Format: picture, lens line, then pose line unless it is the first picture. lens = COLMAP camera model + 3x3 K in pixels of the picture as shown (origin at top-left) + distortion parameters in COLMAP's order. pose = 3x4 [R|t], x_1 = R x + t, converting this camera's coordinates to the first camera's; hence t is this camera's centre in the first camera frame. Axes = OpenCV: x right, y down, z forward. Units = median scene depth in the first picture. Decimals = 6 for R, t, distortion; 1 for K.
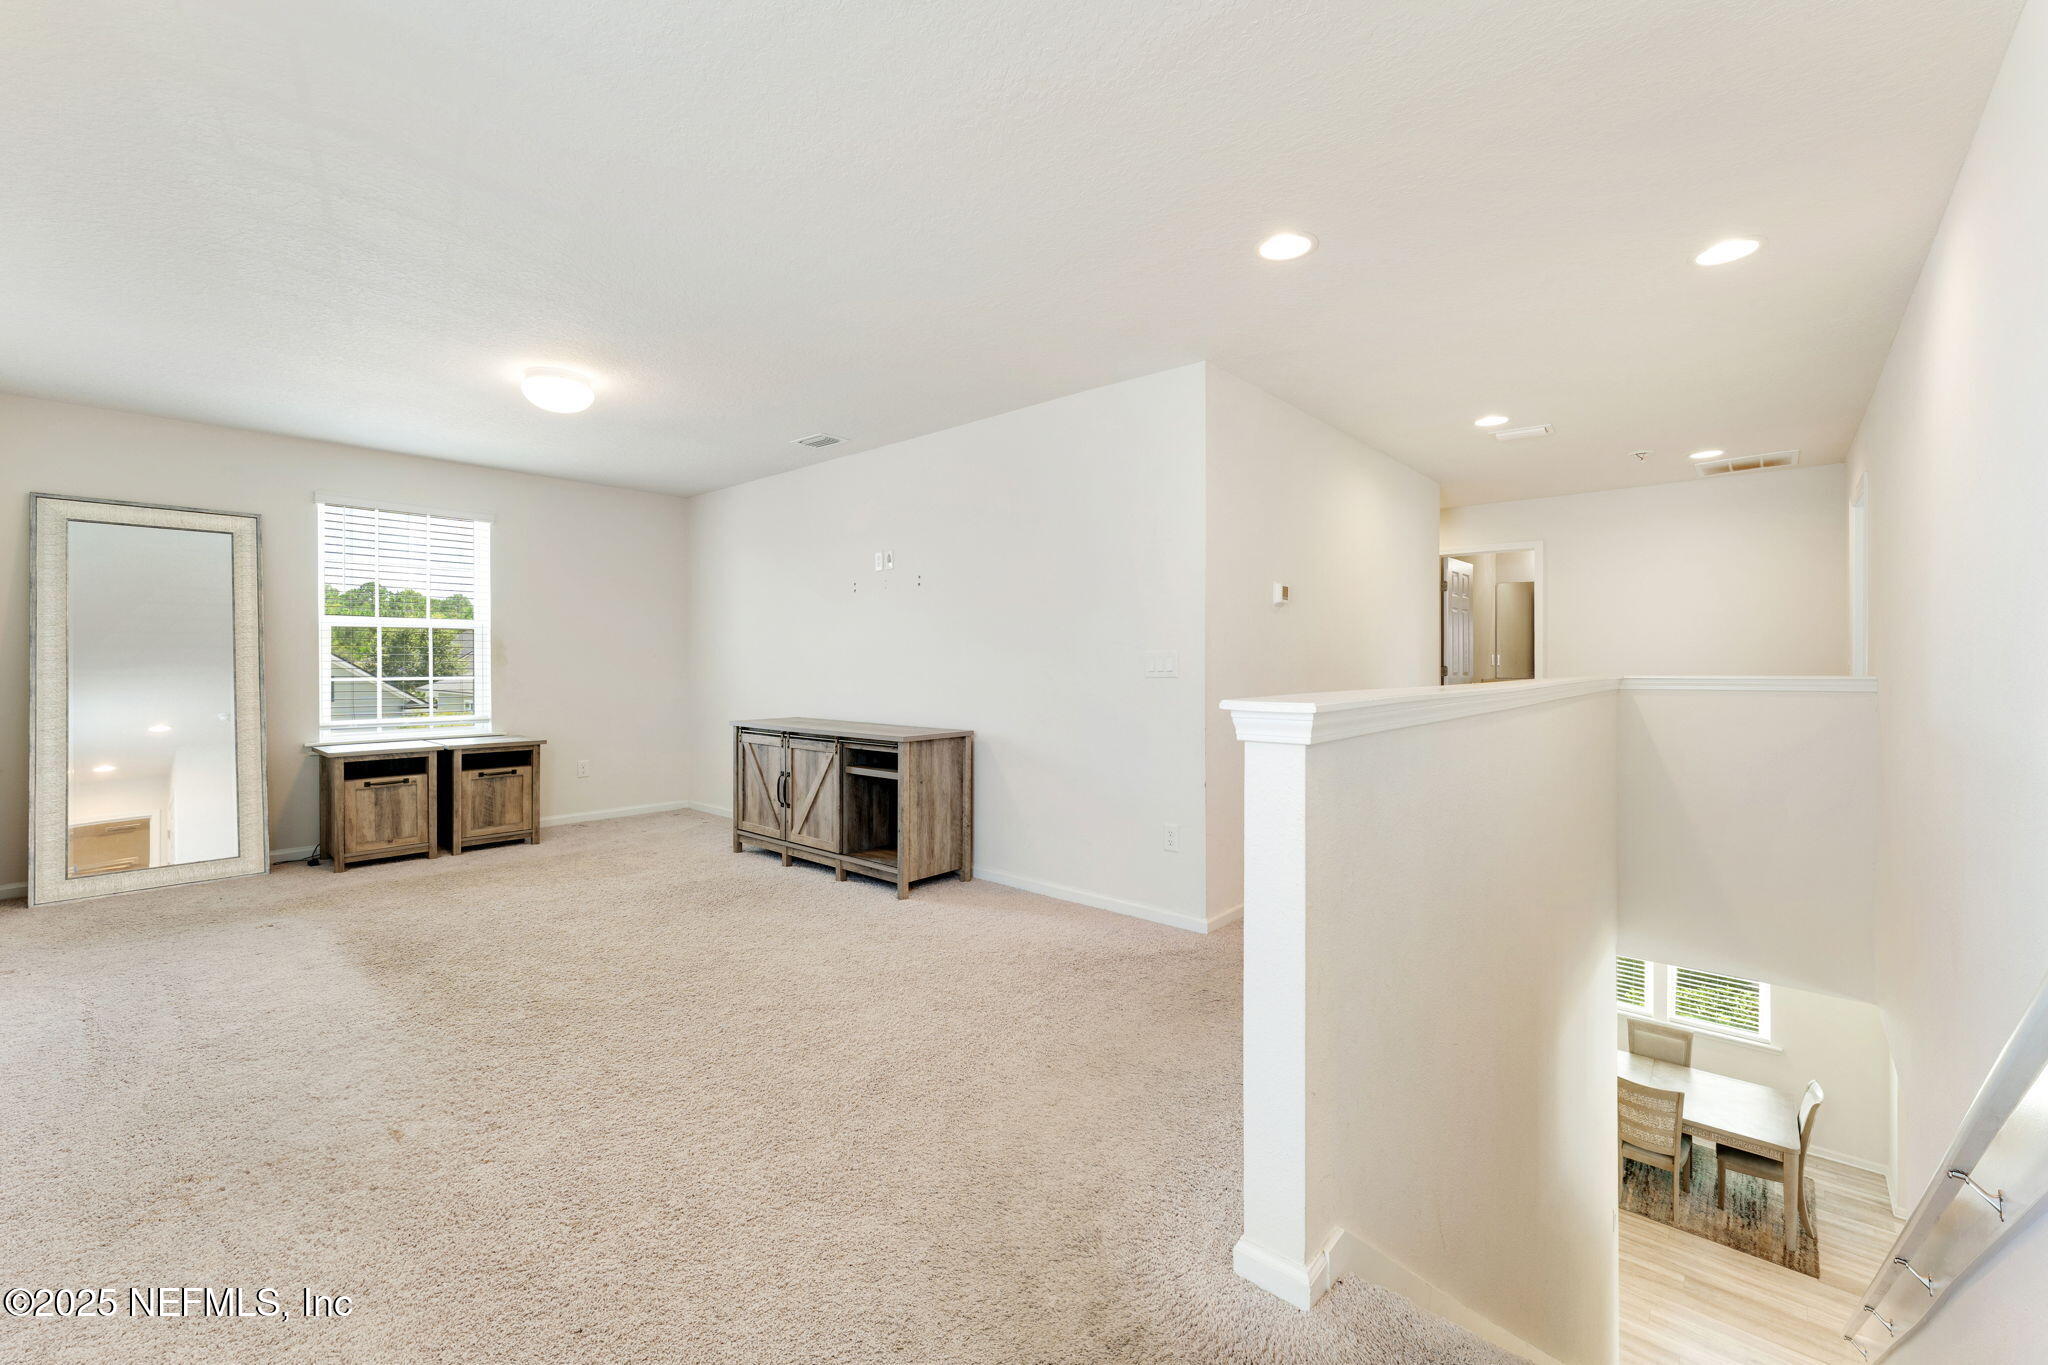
lens RADIAL K [[828.6, 0, 1035.0], [0, 828.6, 662.8], [0, 0, 1]] dist [0.001071, -0.000407]
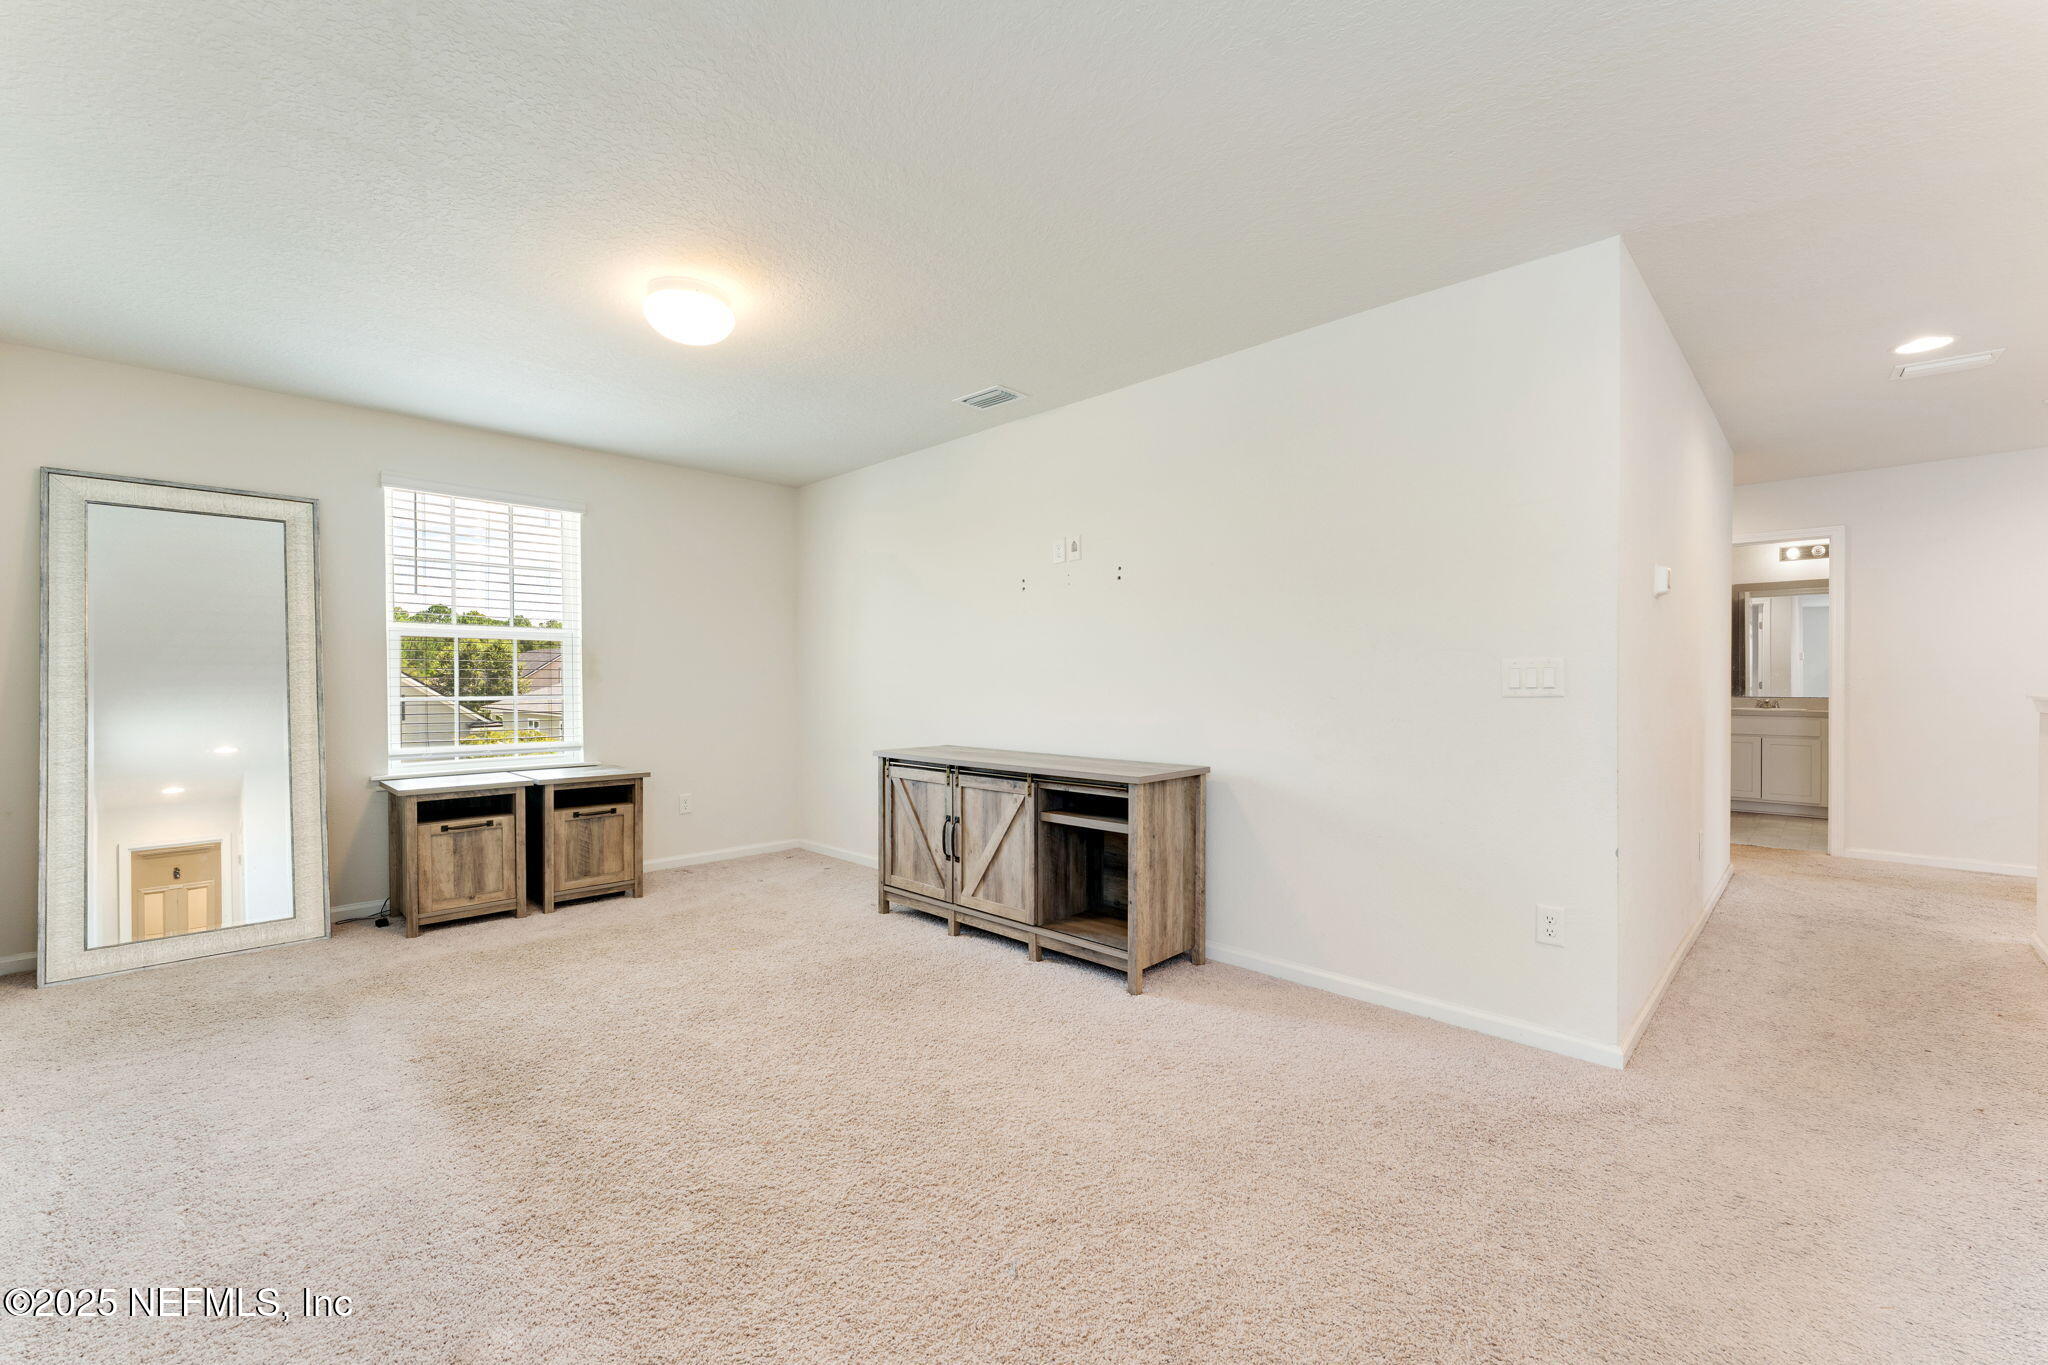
lens RADIAL K [[828.6, 0, 1031.2], [0, 828.6, 686.5], [0, 0, 1]] dist [0.001071, -0.000407]
pose [[0.998567, -0.000937, -0.053516, -0.193516], [0.001304, 0.999976, 0.006822, 0.002732], [0.053509, -0.006882, 0.998544, 0.227365]]
